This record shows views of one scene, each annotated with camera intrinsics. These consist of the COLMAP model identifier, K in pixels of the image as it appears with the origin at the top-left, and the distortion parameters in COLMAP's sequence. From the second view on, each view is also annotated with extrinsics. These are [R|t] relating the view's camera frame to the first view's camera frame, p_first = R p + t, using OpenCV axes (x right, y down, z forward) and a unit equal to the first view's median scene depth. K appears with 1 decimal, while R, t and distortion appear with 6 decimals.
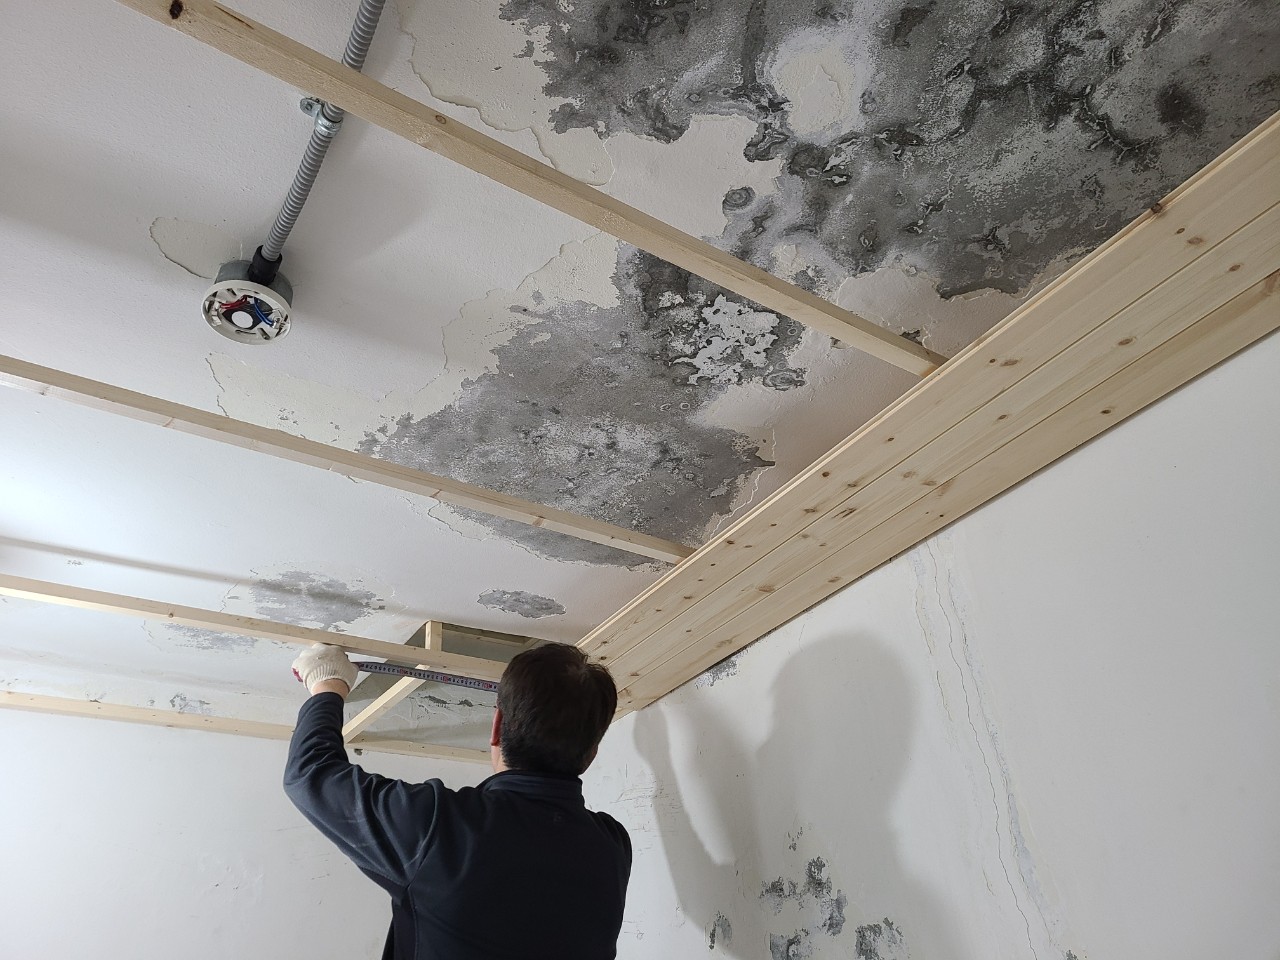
lens RADIAL K [[973.3, 0, 646.8], [0, 973.3, 474.1], [0, 0, 1]] dist [0.063153, -0.046738]
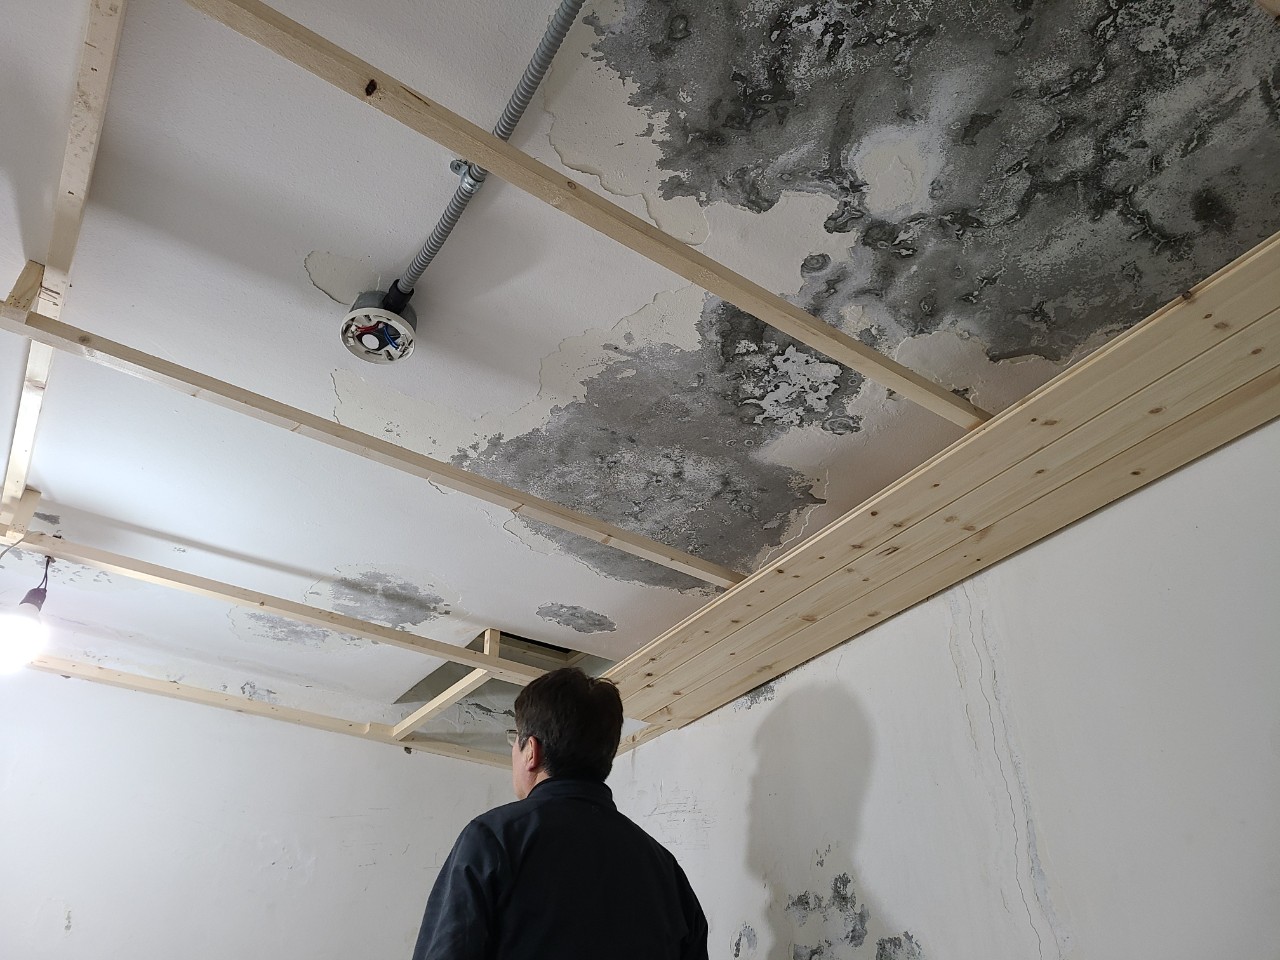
lens RADIAL K [[973.3, 0, 646.8], [0, 973.3, 474.1], [0, 0, 1]] dist [0.063153, -0.046738]
pose [[0.997261, 0.066667, -0.032042, -0.041607], [-0.067906, 0.996919, -0.039261, 0.017794], [0.029326, 0.041329, 0.998715, -0.111612]]
